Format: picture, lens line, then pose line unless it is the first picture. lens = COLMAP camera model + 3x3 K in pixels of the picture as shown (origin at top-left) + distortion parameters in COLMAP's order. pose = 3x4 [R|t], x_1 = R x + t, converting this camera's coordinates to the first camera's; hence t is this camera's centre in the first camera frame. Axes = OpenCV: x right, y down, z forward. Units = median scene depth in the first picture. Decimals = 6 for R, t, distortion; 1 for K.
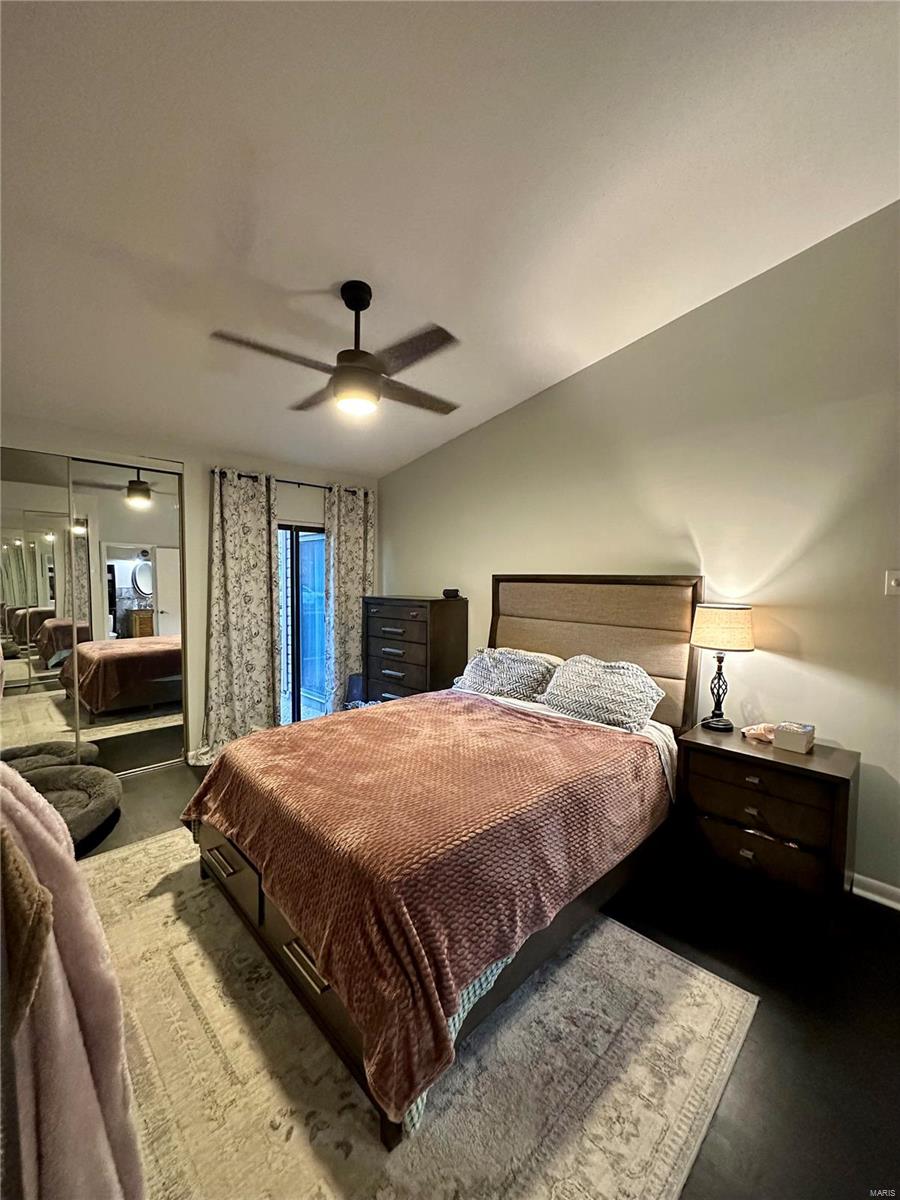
lens RADIAL K [[477.8, 0, 450.0], [0, 477.8, 600.0], [0, 0, 1]] dist [0.000980, 0.000586]
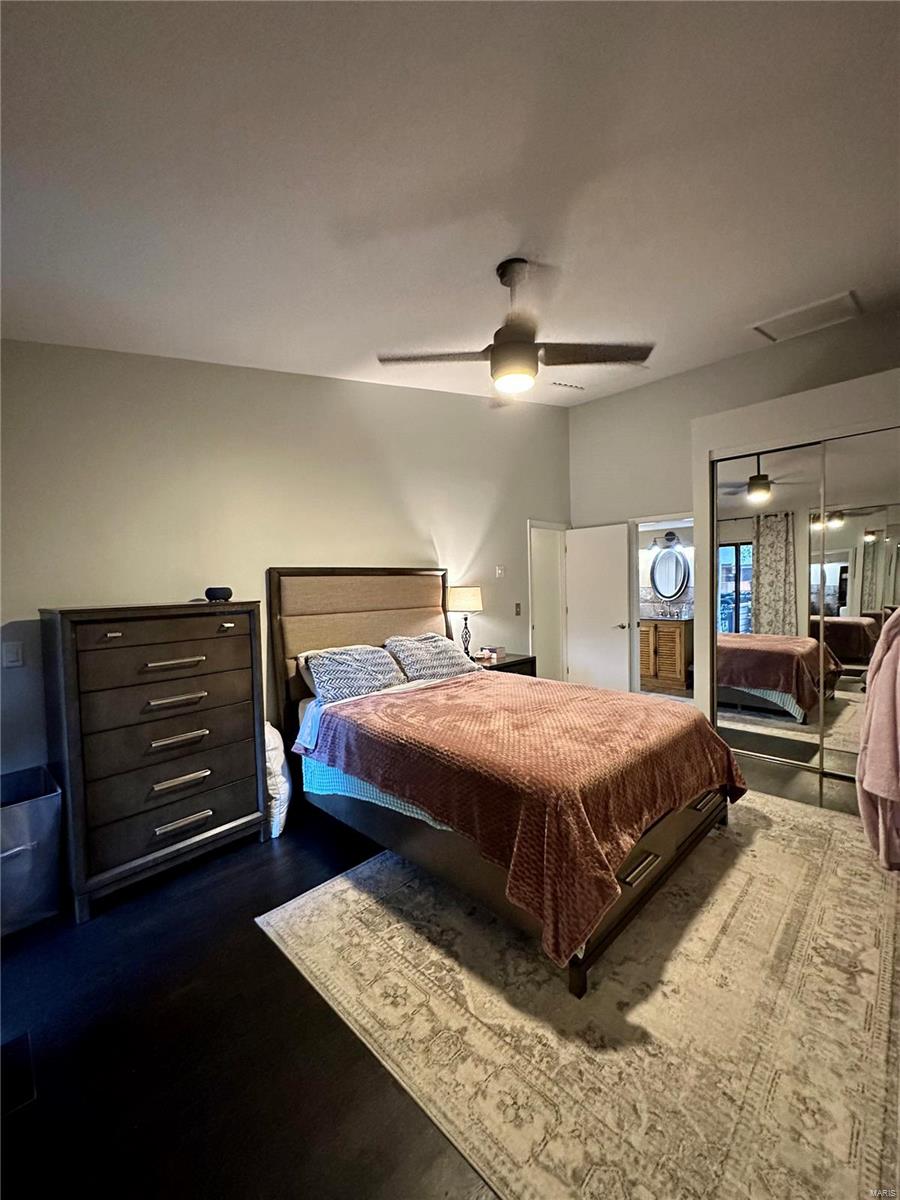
lens RADIAL K [[477.8, 0, 450.0], [0, 477.8, 600.0], [0, 0, 1]] dist [0.000980, 0.000586]
pose [[-0.008062, -0.068392, 0.997626, -1.292215], [0.047422, 0.996510, 0.068699, -0.070794], [-0.998842, 0.047864, -0.004791, 1.279056]]
